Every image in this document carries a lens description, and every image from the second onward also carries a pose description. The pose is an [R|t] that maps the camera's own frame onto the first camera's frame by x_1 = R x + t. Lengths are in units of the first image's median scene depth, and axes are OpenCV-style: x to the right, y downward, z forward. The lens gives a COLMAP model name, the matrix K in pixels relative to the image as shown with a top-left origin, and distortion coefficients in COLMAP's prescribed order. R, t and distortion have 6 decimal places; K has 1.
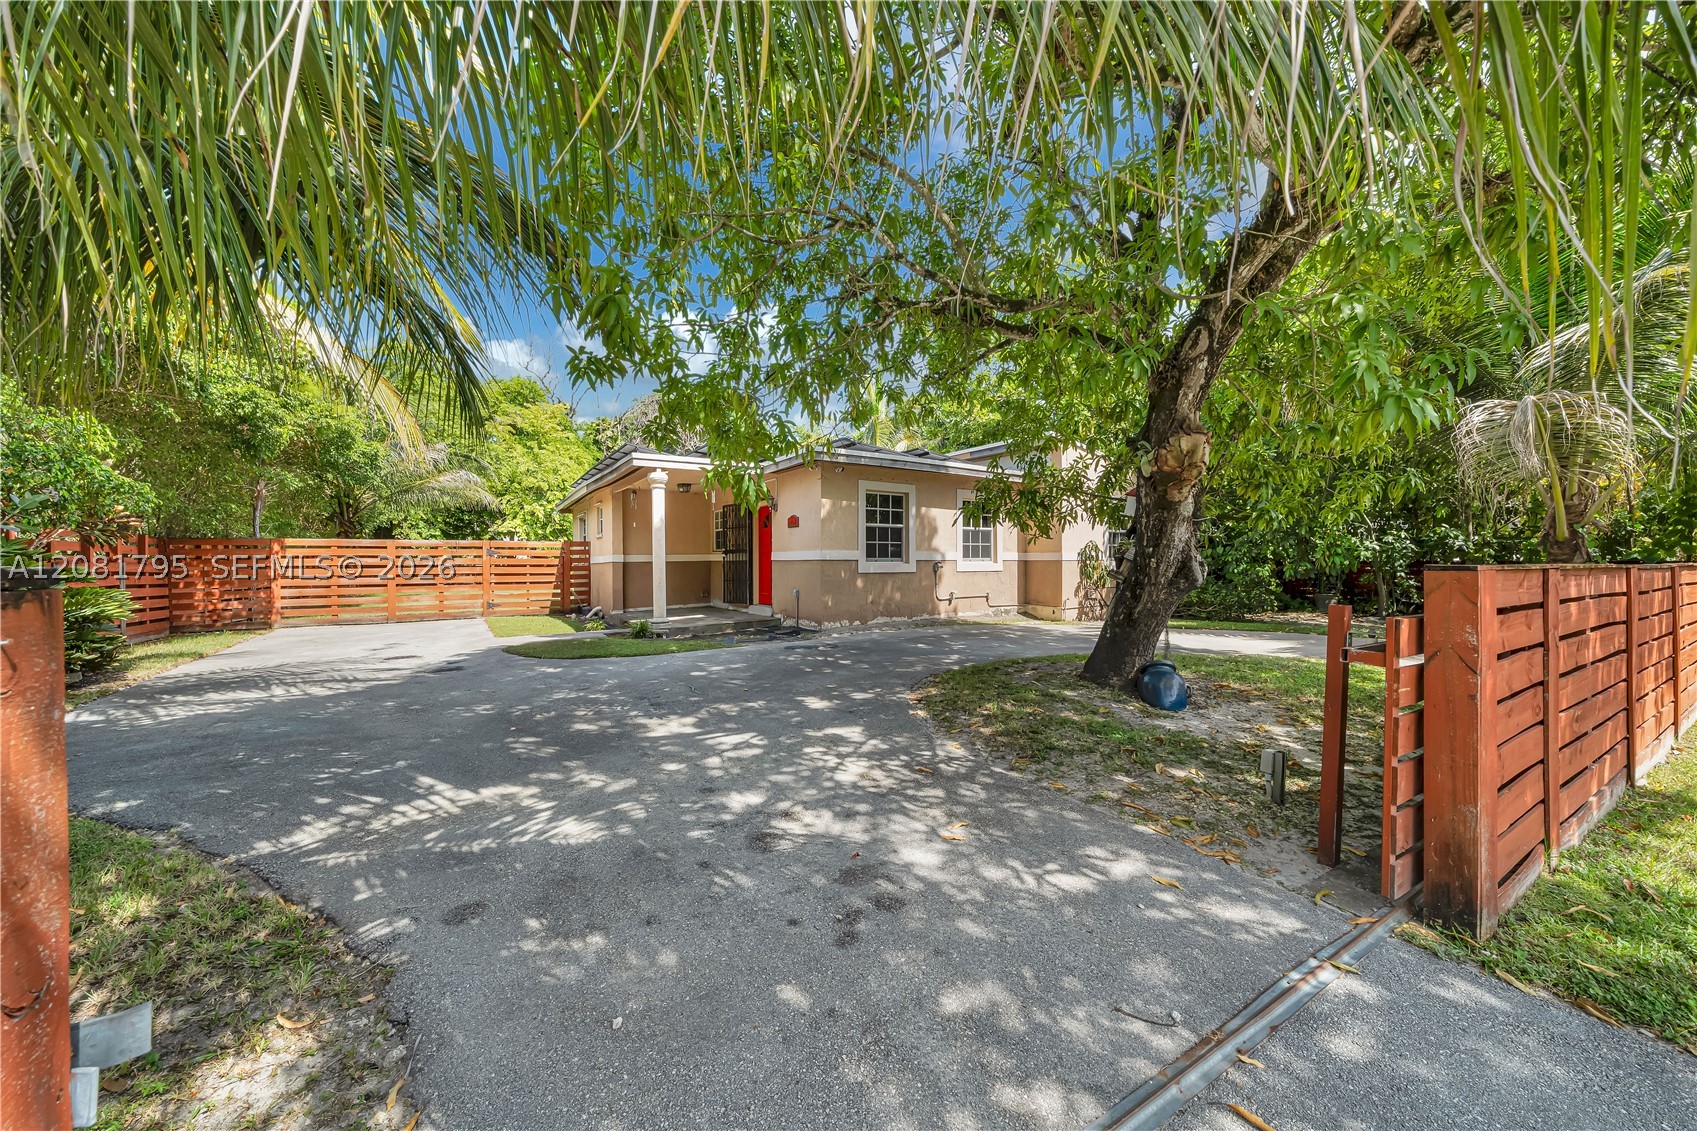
lens RADIAL K [[590.9, 0, 842.9], [0, 590.9, 554.9], [0, 0, 1]] dist [-0.000313, -0.000010]
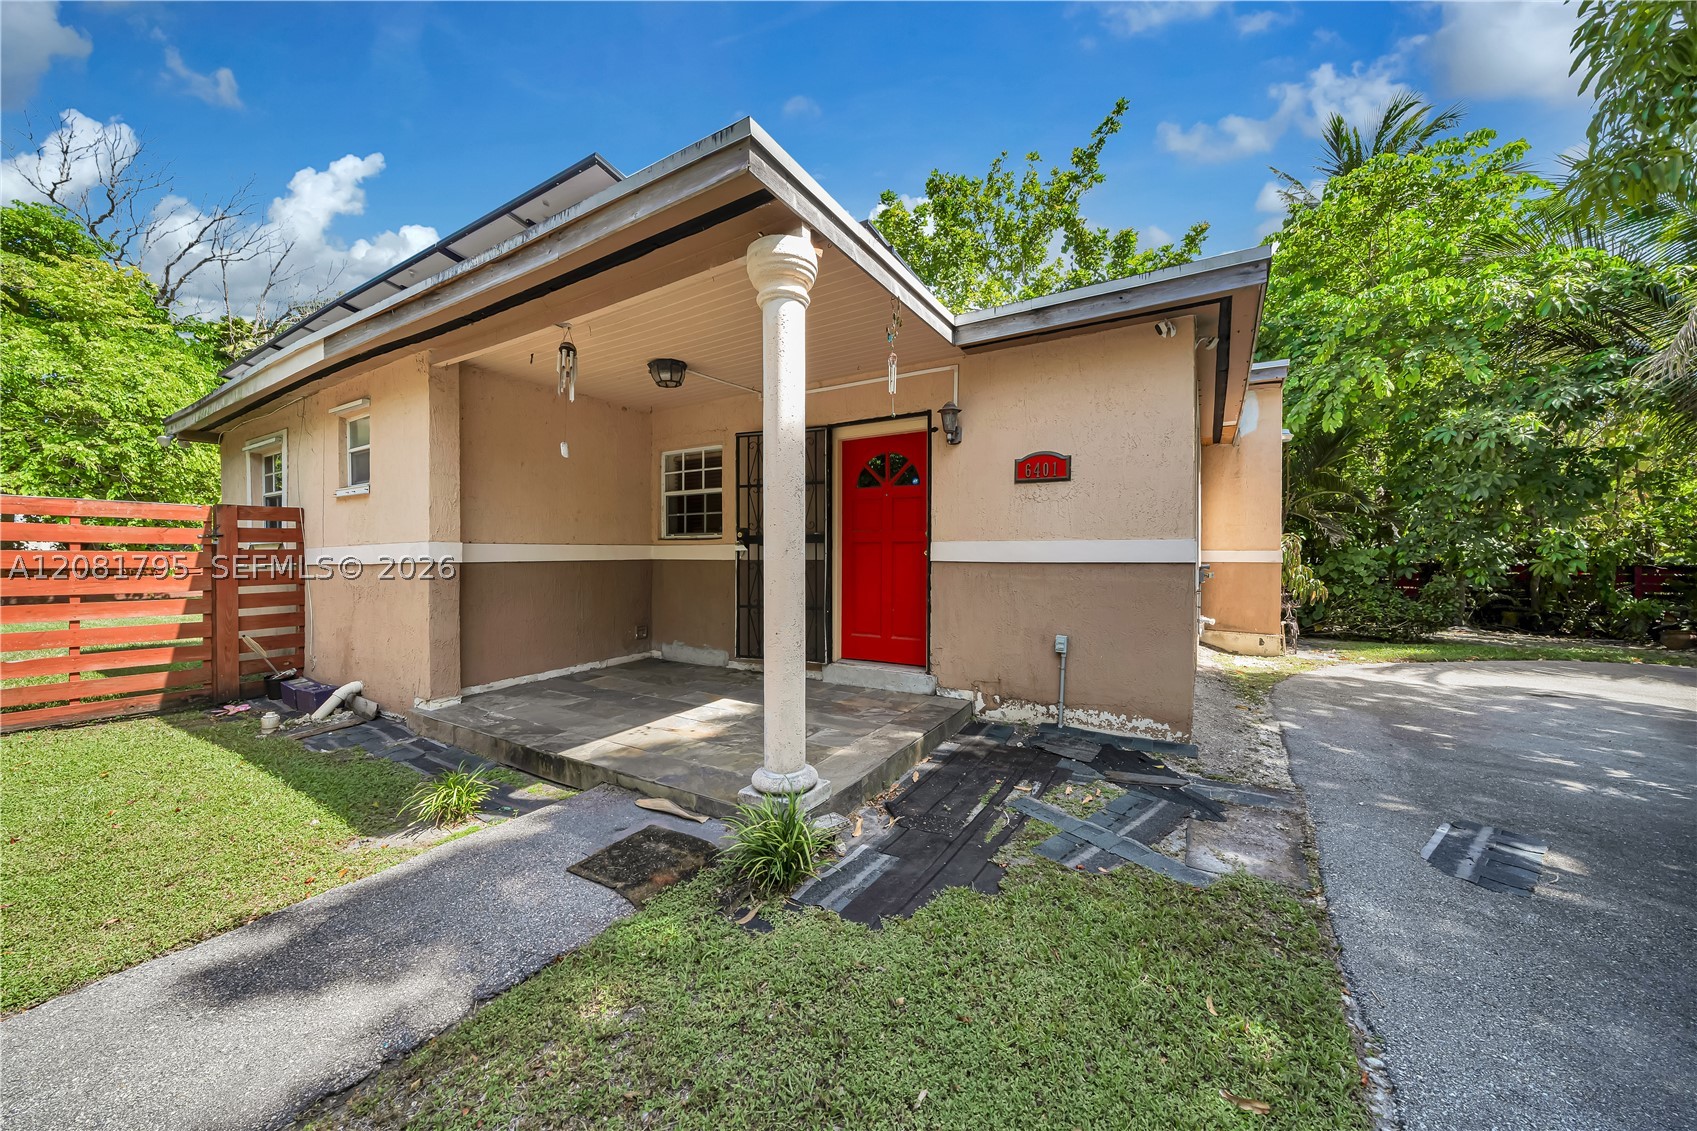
lens RADIAL K [[596.3, 0, 849.1], [0, 596.3, 557.1], [0, 0, 1]] dist [-0.006084, 0.000005]
pose [[0.901085, 0.006428, 0.433594, -0.328734], [-0.011090, 0.999905, 0.008222, 0.002874], [-0.433500, -0.012217, 0.901071, 0.592373]]
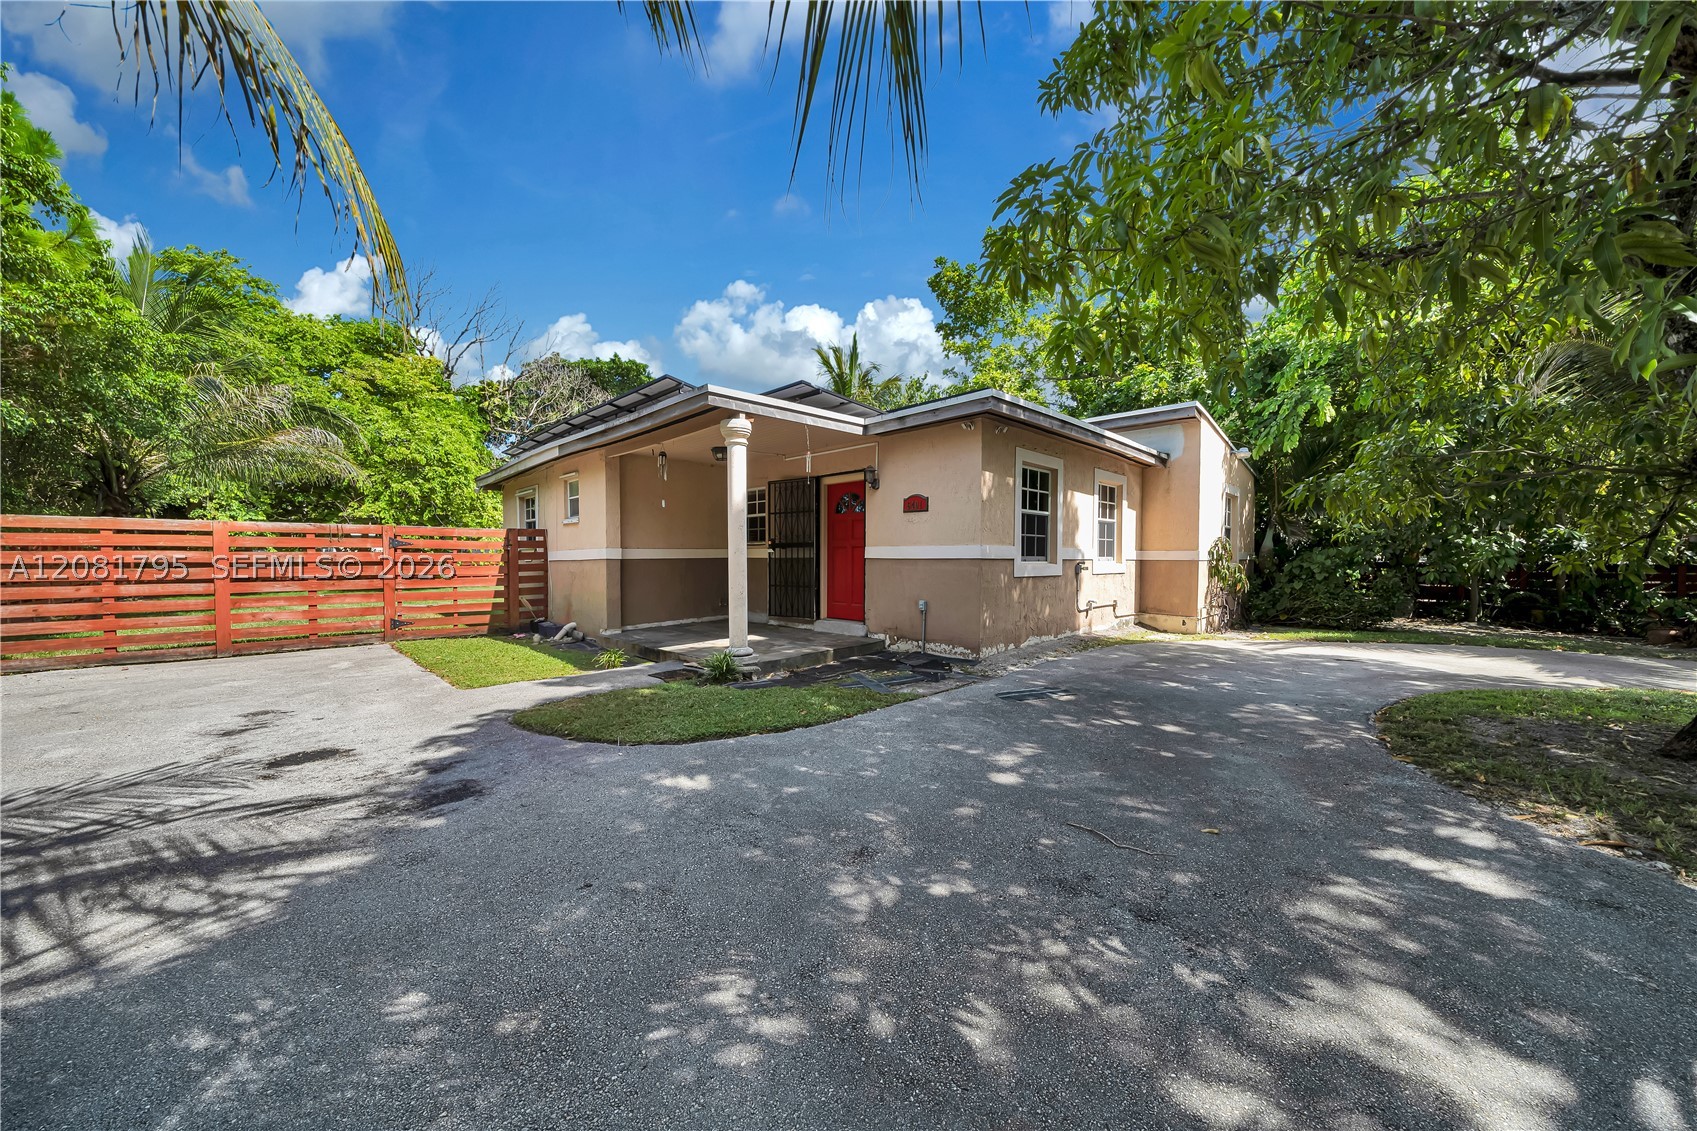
lens RADIAL K [[593.6, 0, 848.5], [0, 593.6, 565.5], [0, 0, 1]] dist [-0.001662, -0.000076]
pose [[0.979465, 0.002994, 0.201592, -0.261936], [-0.007954, 0.999685, 0.023798, 0.000870], [-0.201458, -0.024913, 0.979180, 0.279981]]
